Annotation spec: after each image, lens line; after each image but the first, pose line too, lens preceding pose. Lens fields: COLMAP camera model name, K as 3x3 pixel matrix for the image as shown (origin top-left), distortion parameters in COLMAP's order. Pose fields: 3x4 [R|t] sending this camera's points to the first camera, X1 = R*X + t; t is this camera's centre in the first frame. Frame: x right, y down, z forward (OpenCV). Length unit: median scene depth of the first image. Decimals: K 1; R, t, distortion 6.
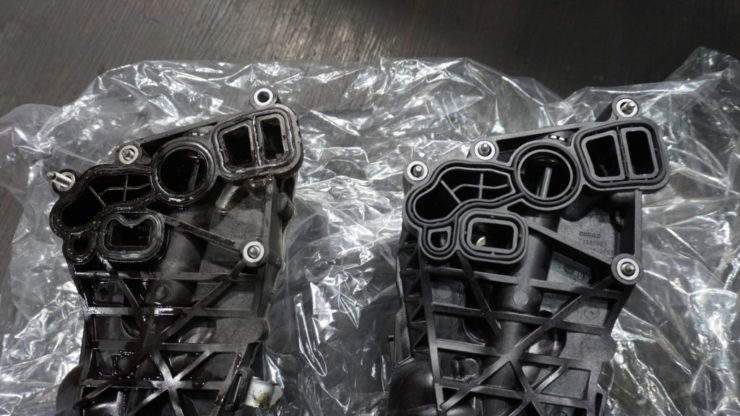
lens RADIAL K [[487.9, 0, 372.6], [0, 487.9, 205.9], [0, 0, 1]] dist [-0.043907, 0.020574]
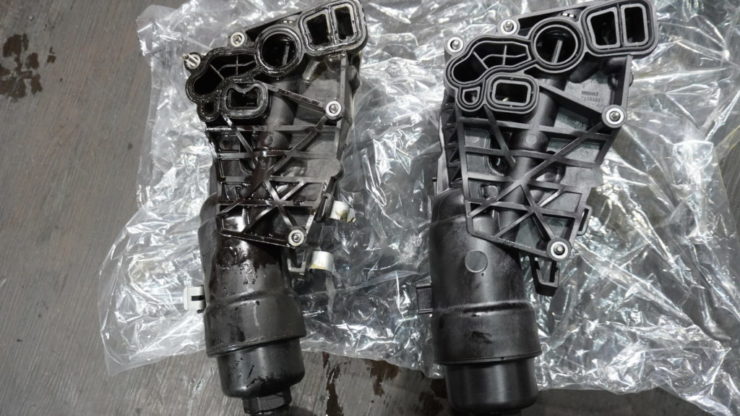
lens RADIAL K [[487.9, 0, 370.1], [0, 487.9, 206.0], [0, 0, 1]] dist [-0.043907, 0.020574]
pose [[0.994324, 0.005747, -0.106243, 0.005482], [0.013539, 0.983589, 0.179914, 0.114905], [0.105534, -0.180331, 0.977928, -0.368146]]
